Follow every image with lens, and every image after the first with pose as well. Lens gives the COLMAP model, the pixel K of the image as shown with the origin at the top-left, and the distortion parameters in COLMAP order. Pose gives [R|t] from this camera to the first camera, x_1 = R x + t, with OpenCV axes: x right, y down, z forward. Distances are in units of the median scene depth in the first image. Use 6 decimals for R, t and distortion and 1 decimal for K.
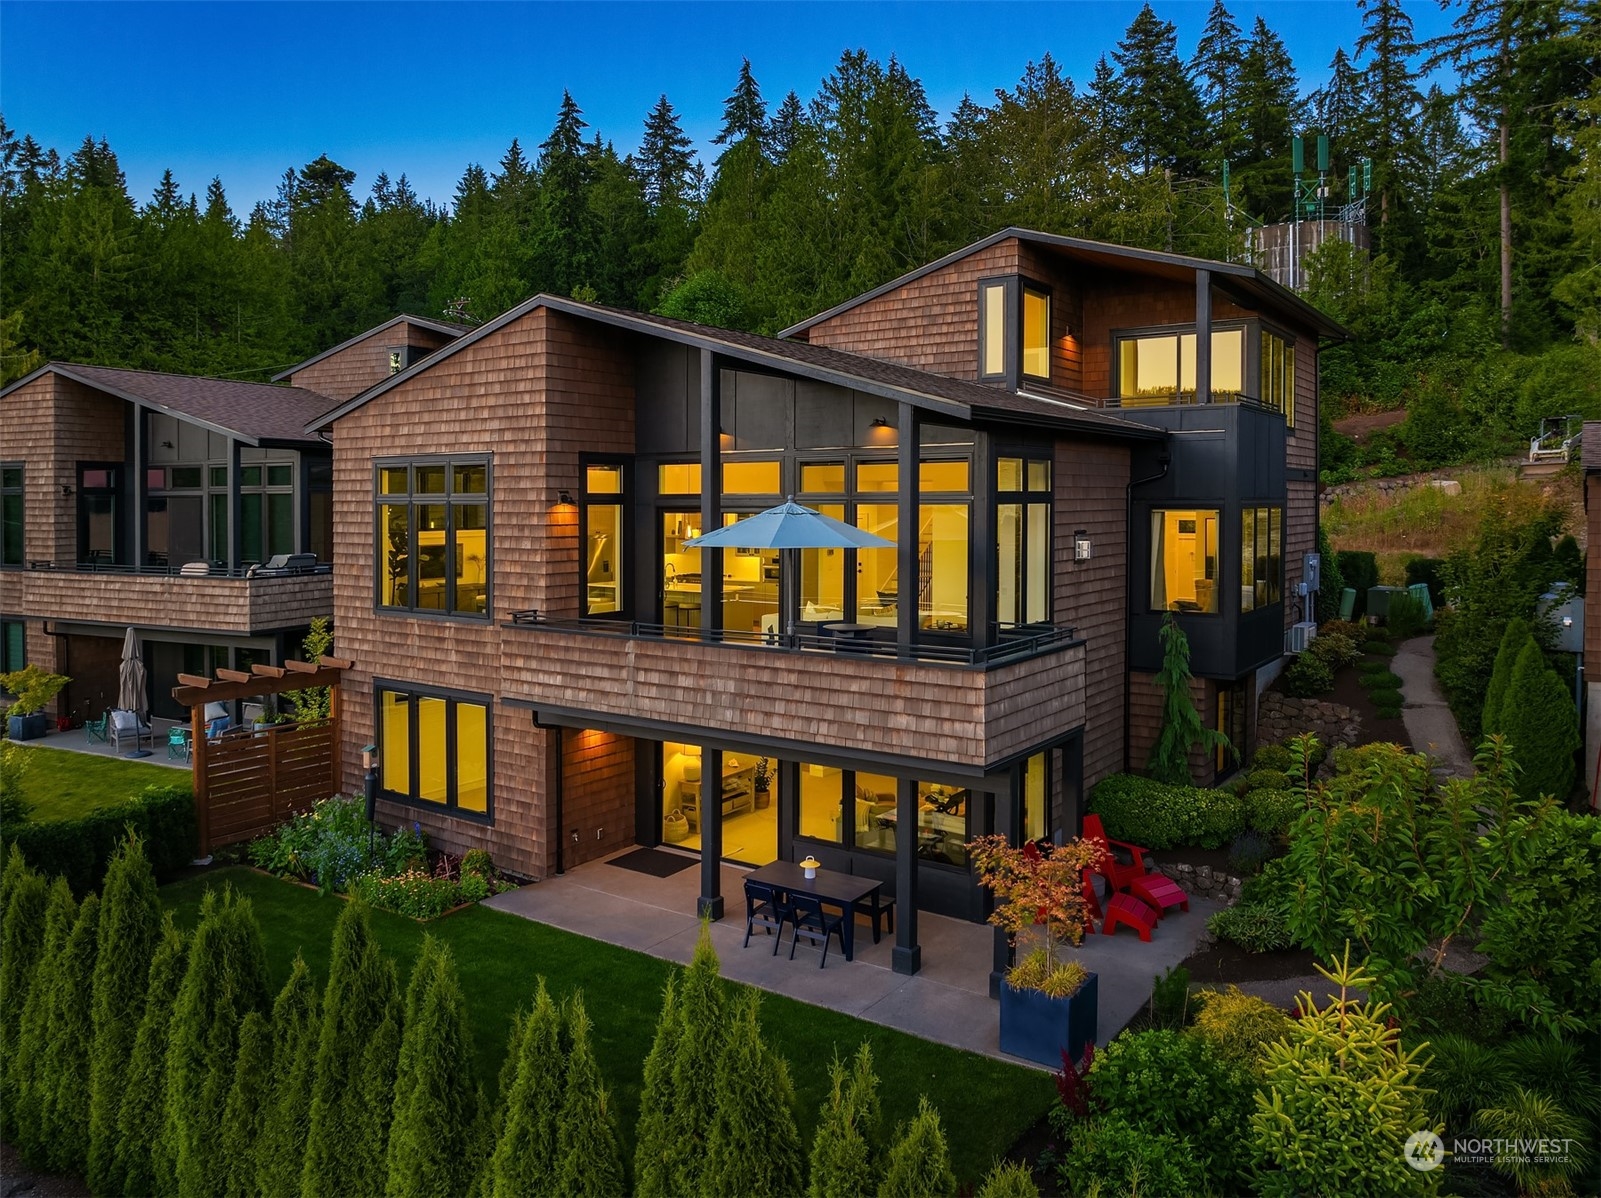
lens RADIAL K [[1136.7, 0, 800.5], [0, 1136.7, 599.0], [0, 0, 1]] dist [-0.024436, -0.006855]
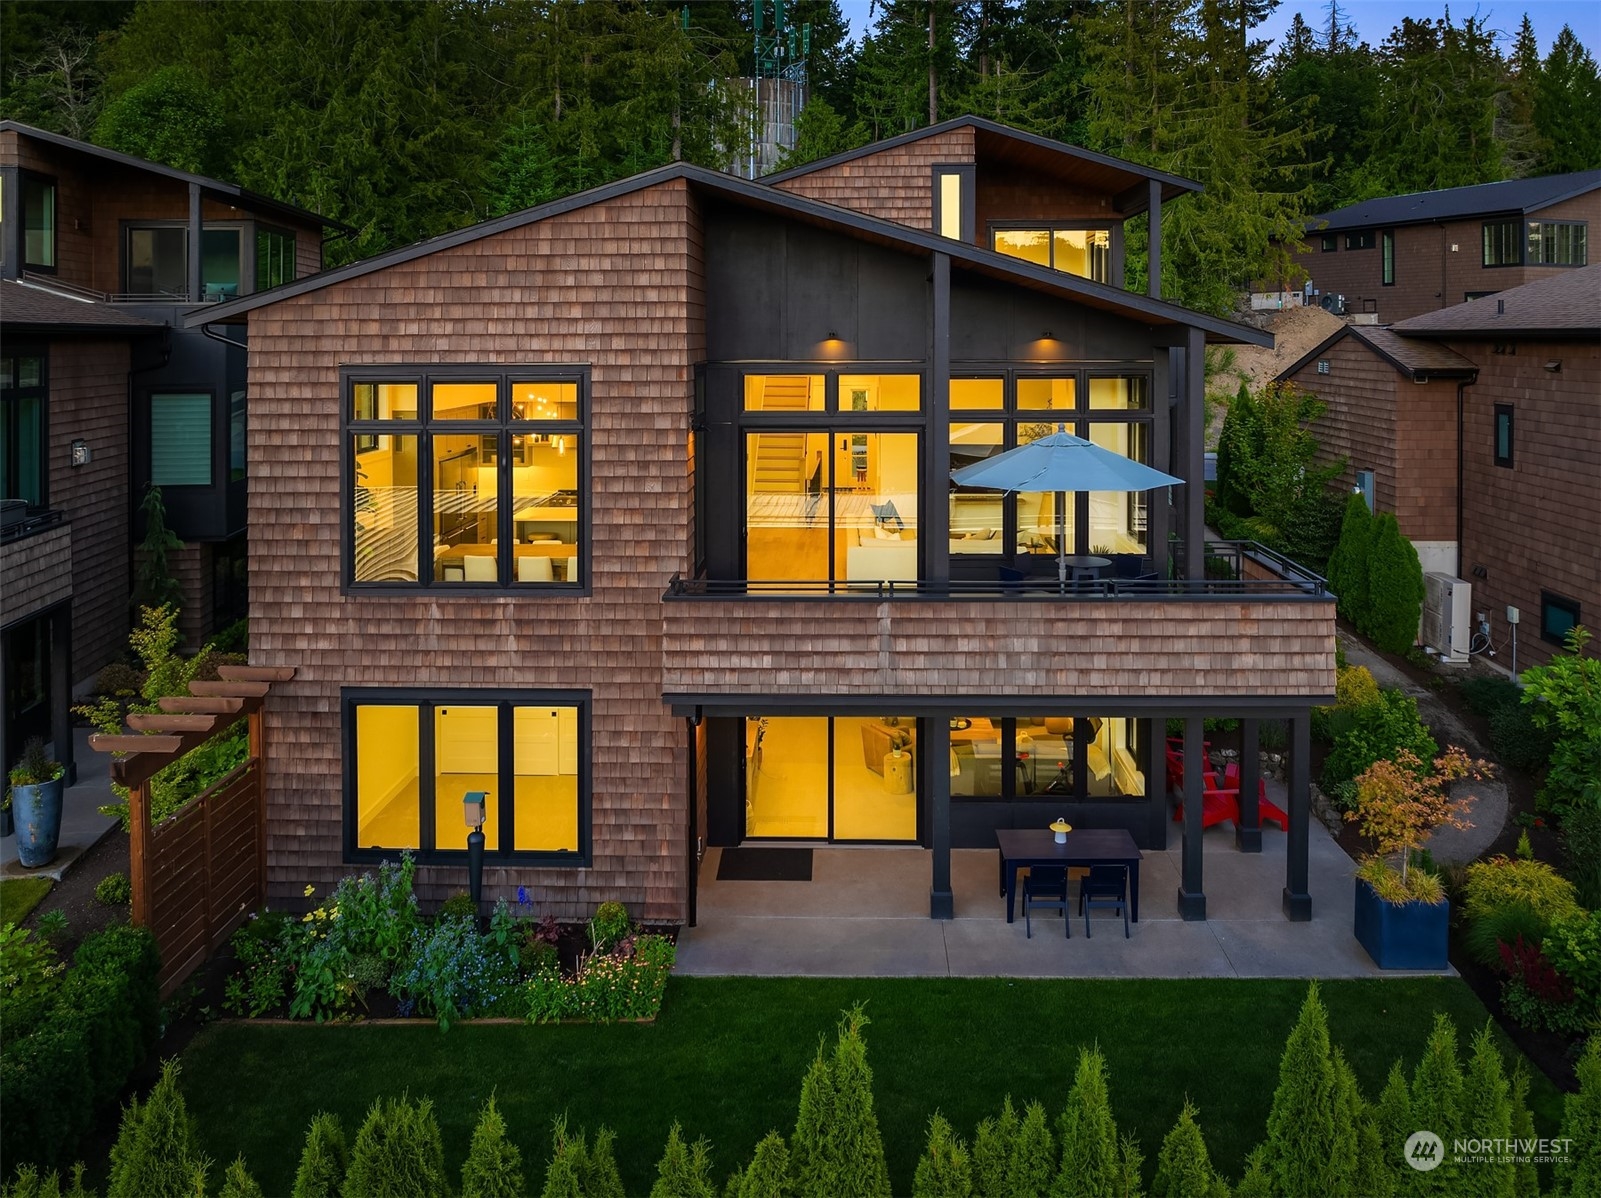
lens RADIAL K [[1243.9, 0, 802.1], [0, 1243.9, 428.1], [0, 0, 1]] dist [-0.013890, -0.006807]
pose [[0.832465, -0.037628, 0.552799, -0.624331], [0.045368, 0.998970, -0.000323, -0.083404], [-0.552217, 0.025348, 0.833315, 0.251860]]
